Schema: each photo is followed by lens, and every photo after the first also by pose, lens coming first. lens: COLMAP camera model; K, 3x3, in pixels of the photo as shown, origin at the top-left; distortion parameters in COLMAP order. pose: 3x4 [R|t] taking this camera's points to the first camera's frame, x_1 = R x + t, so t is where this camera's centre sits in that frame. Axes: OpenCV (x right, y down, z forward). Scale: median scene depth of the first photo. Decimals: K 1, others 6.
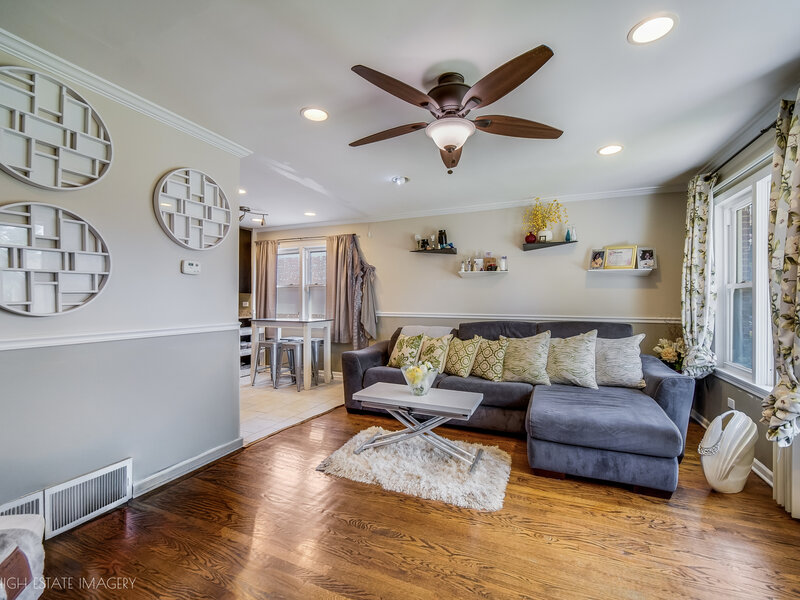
lens RADIAL K [[357.6, 0, 399.2], [0, 357.6, 302.0], [0, 0, 1]] dist [0.002762, -0.001384]
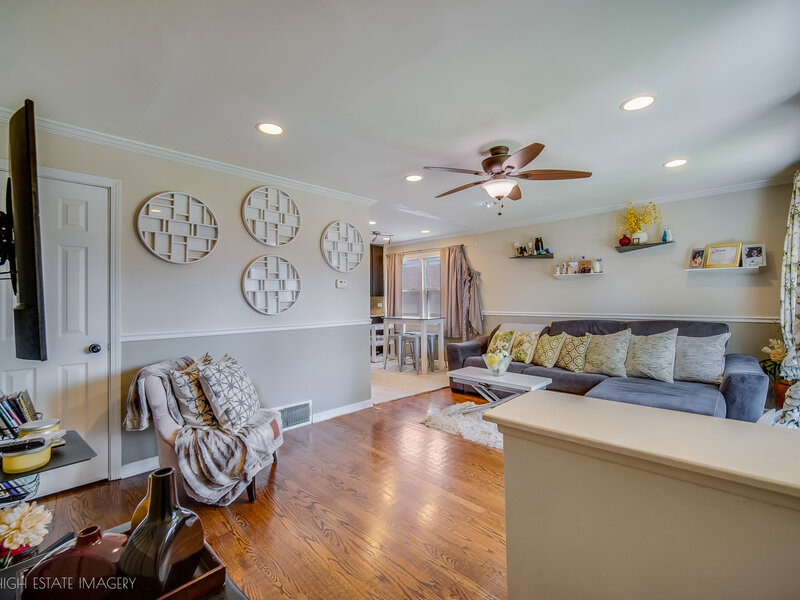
lens RADIAL K [[357.6, 0, 400.1], [0, 357.6, 300.9], [0, 0, 1]] dist [0.002762, -0.001384]
pose [[0.934433, -0.012471, -0.355922, 0.149813], [0.013006, 0.999915, -0.000889, -0.011892], [0.355902, -0.003799, 0.934515, -0.258345]]
